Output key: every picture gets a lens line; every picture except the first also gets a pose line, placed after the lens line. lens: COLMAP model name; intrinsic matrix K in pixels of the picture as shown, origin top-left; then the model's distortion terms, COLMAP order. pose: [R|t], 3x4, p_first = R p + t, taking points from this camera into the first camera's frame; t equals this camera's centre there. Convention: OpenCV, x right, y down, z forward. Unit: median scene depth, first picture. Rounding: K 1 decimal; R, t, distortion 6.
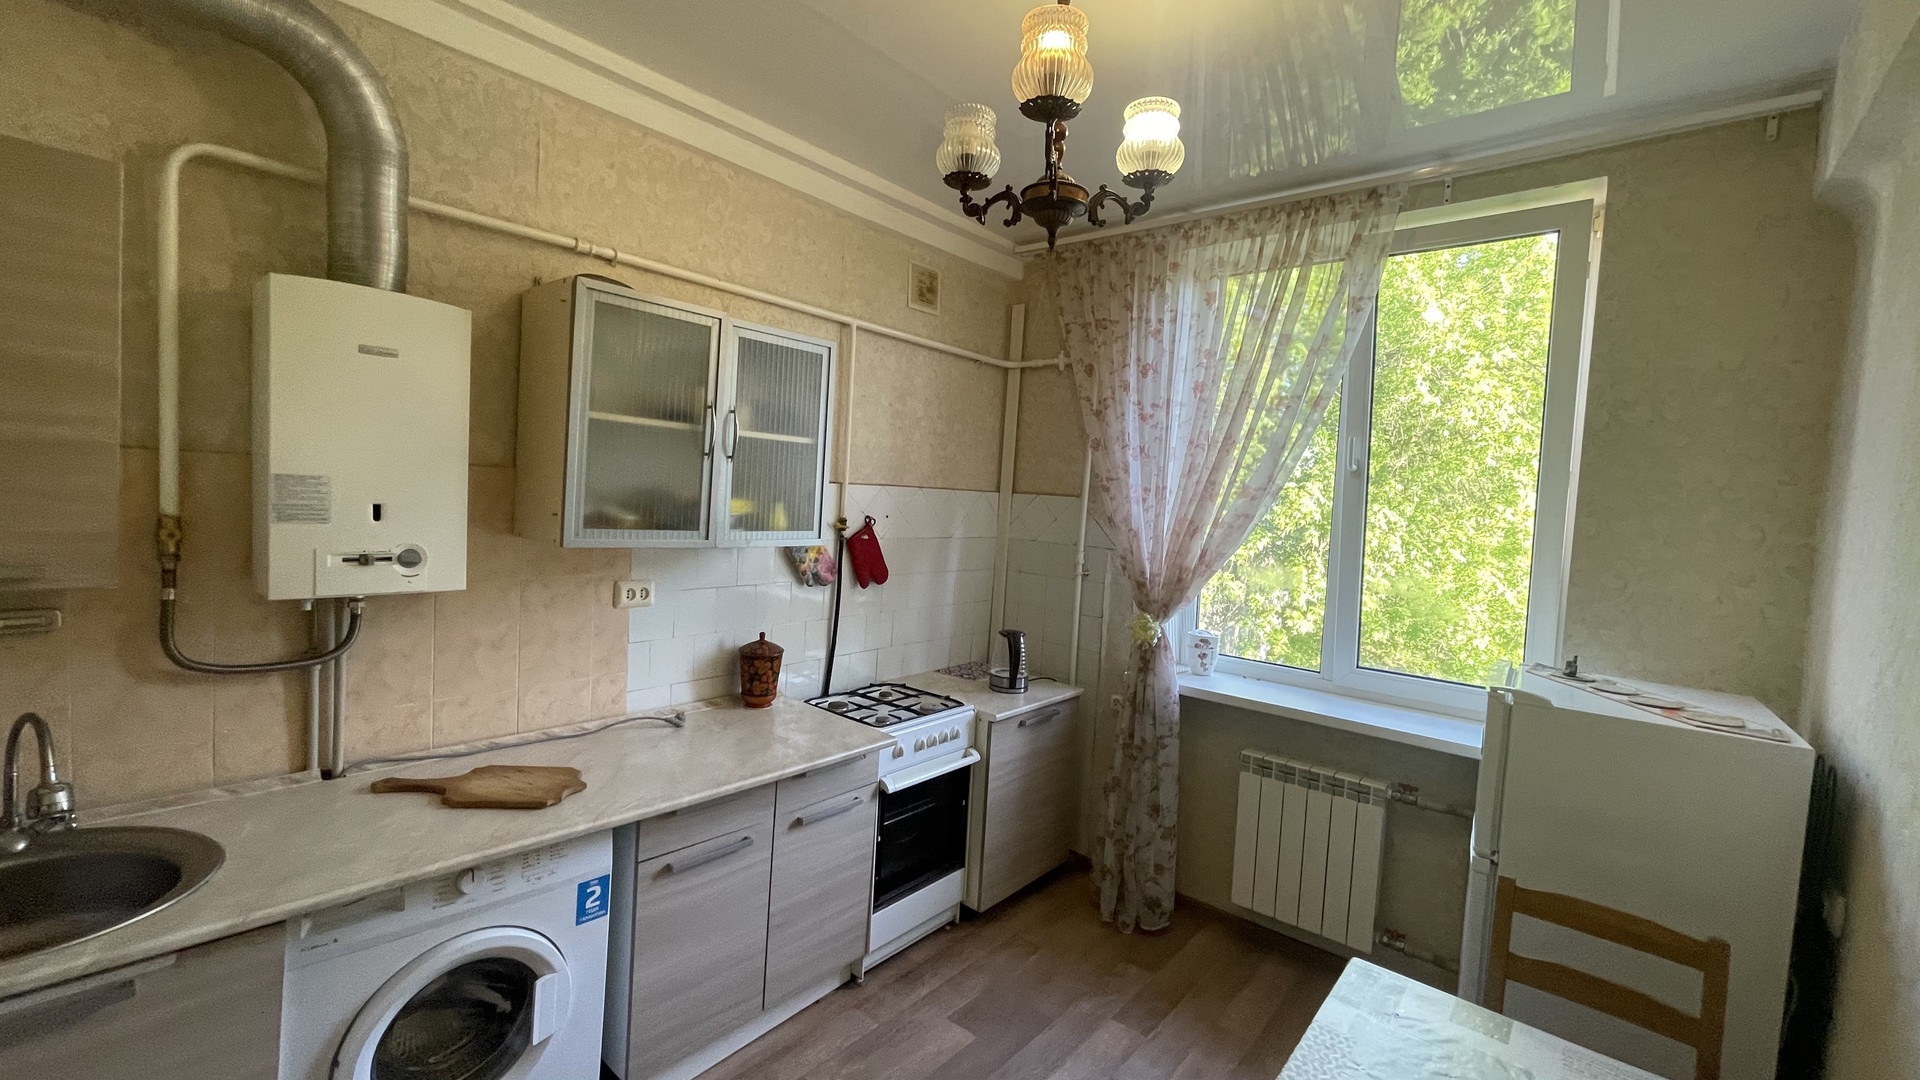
lens RADIAL K [[779.8, 0, 962.5], [0, 779.8, 527.3], [0, 0, 1]] dist [-0.000796, 0.000369]
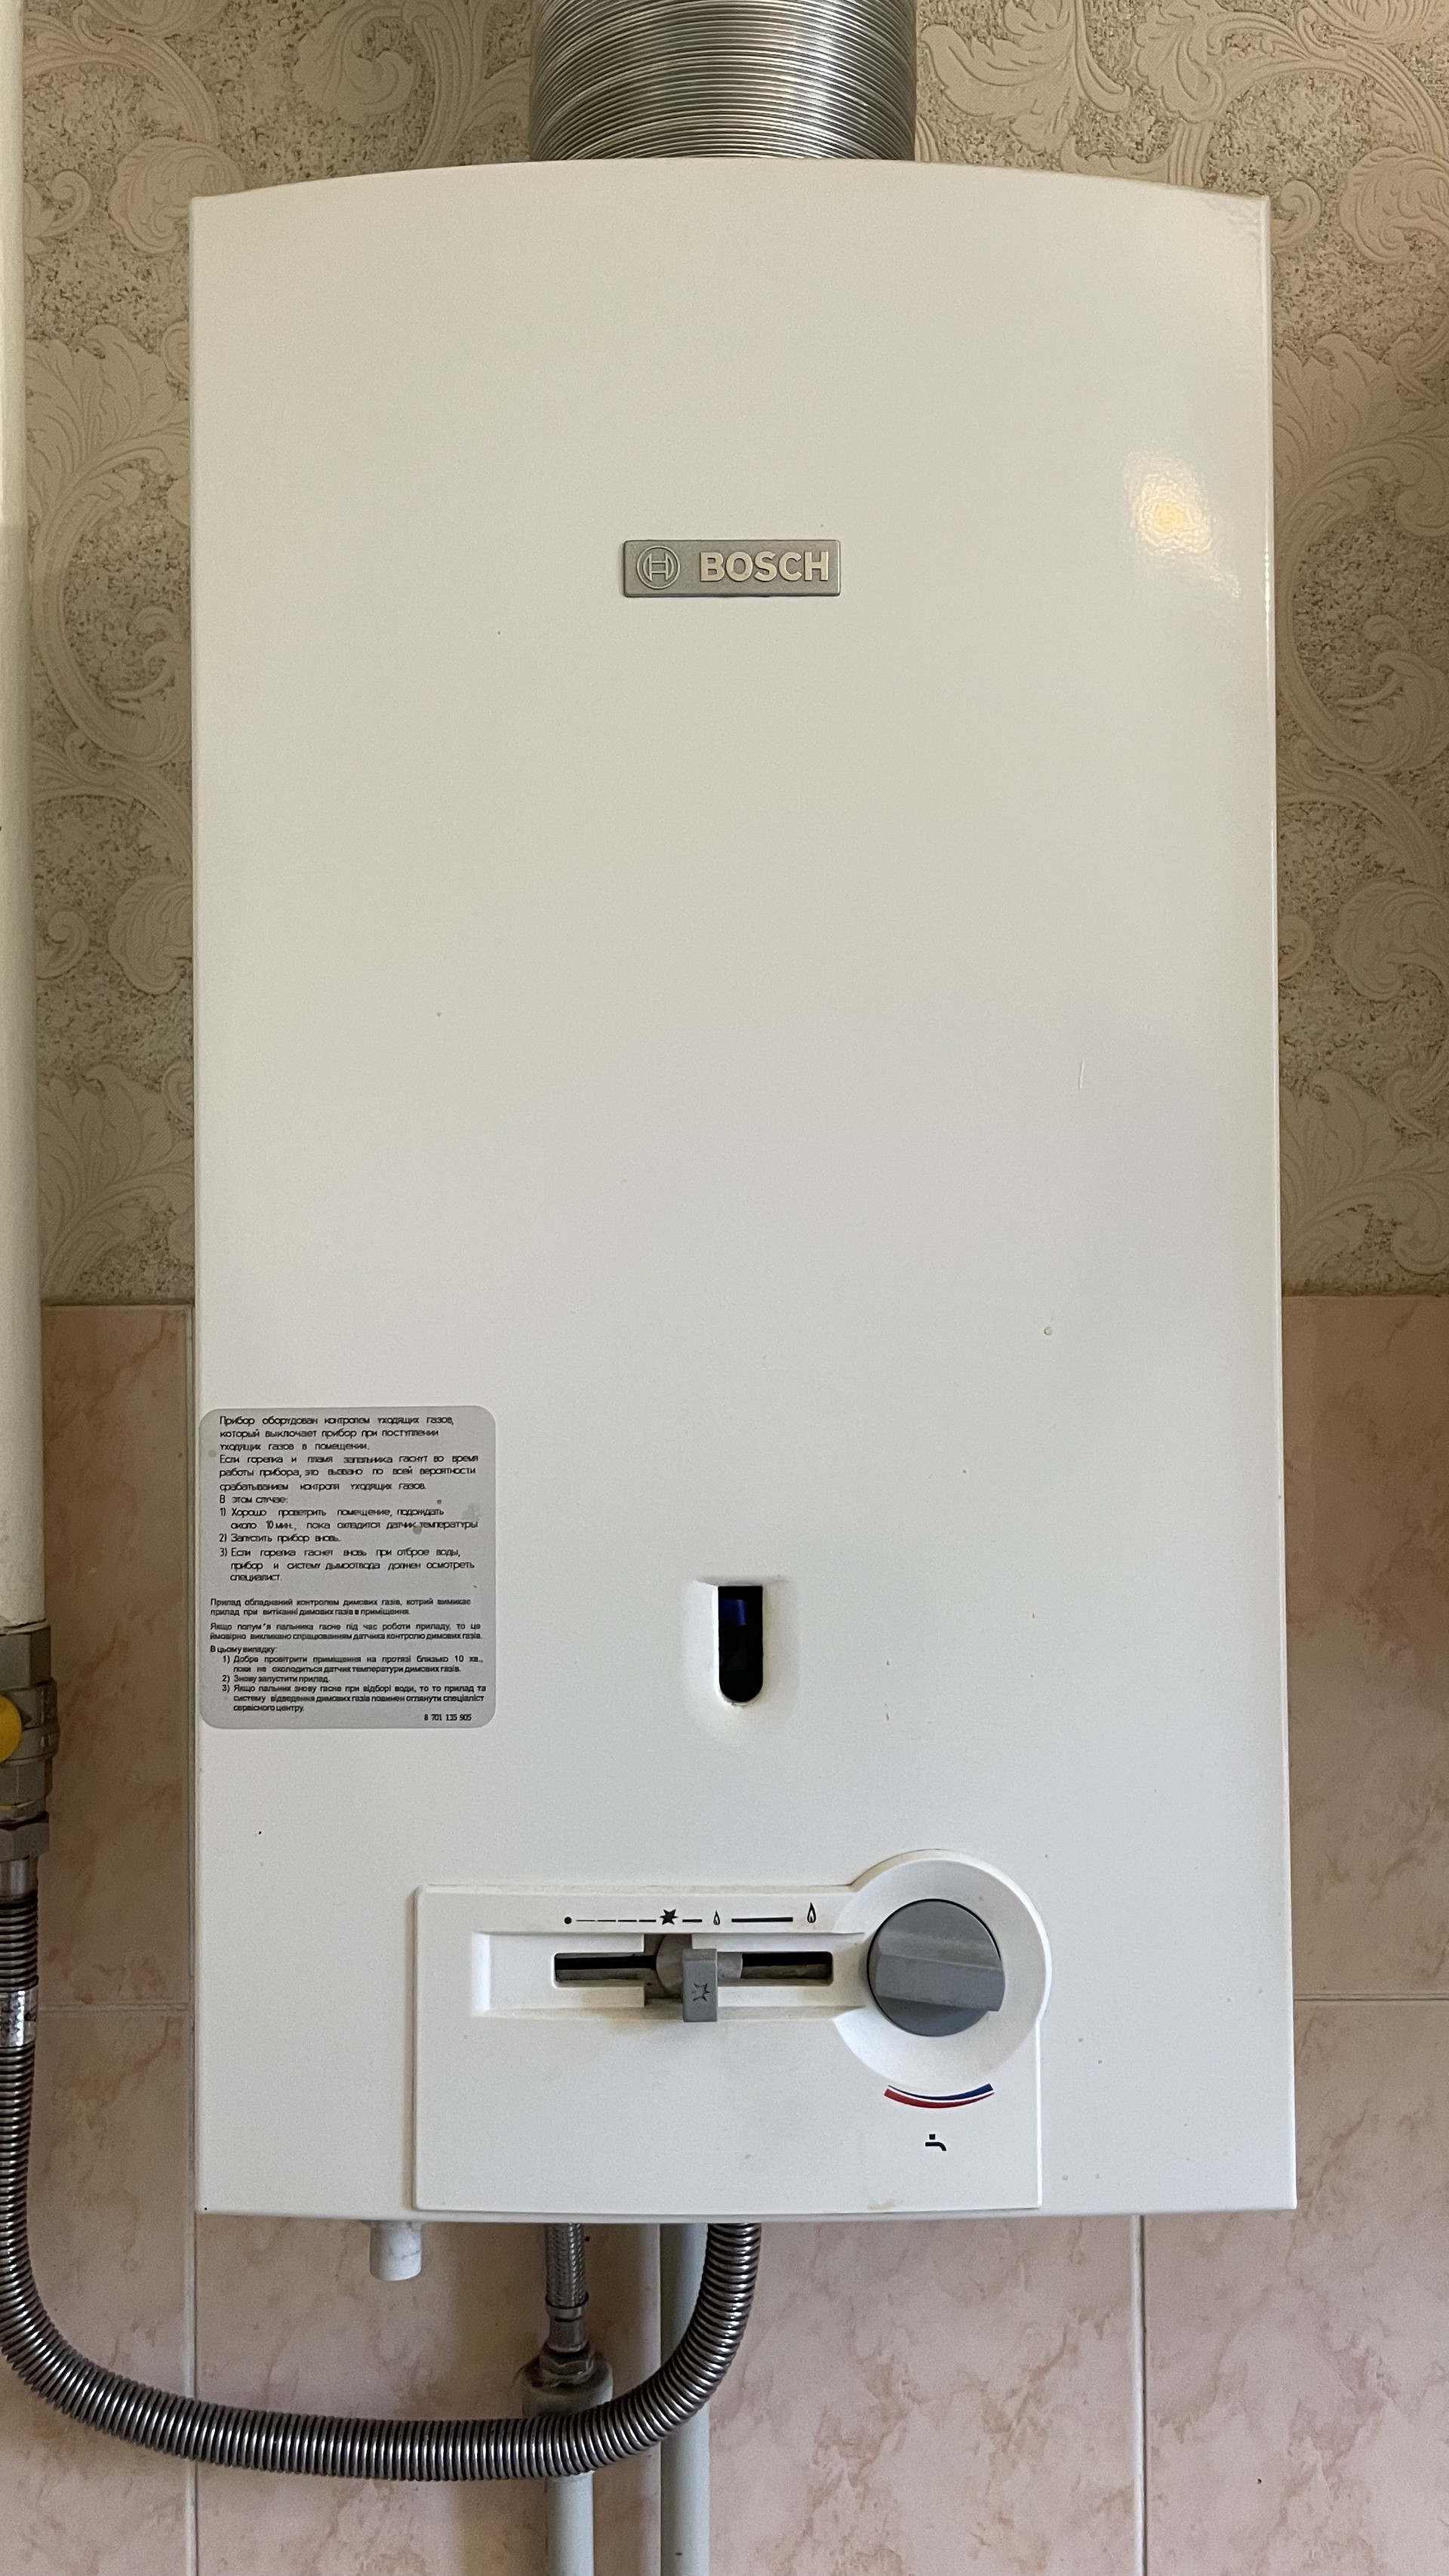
lens RADIAL K [[1930.6, 0, 709.1], [0, 1930.6, 1319.0], [0, 0, 1]] dist [0.054997, -0.067689]
pose [[0.646589, -0.067396, -0.759855, -0.337711], [0.005843, 0.996498, -0.083413, -0.035848], [0.762816, 0.049494, 0.644719, 0.540839]]
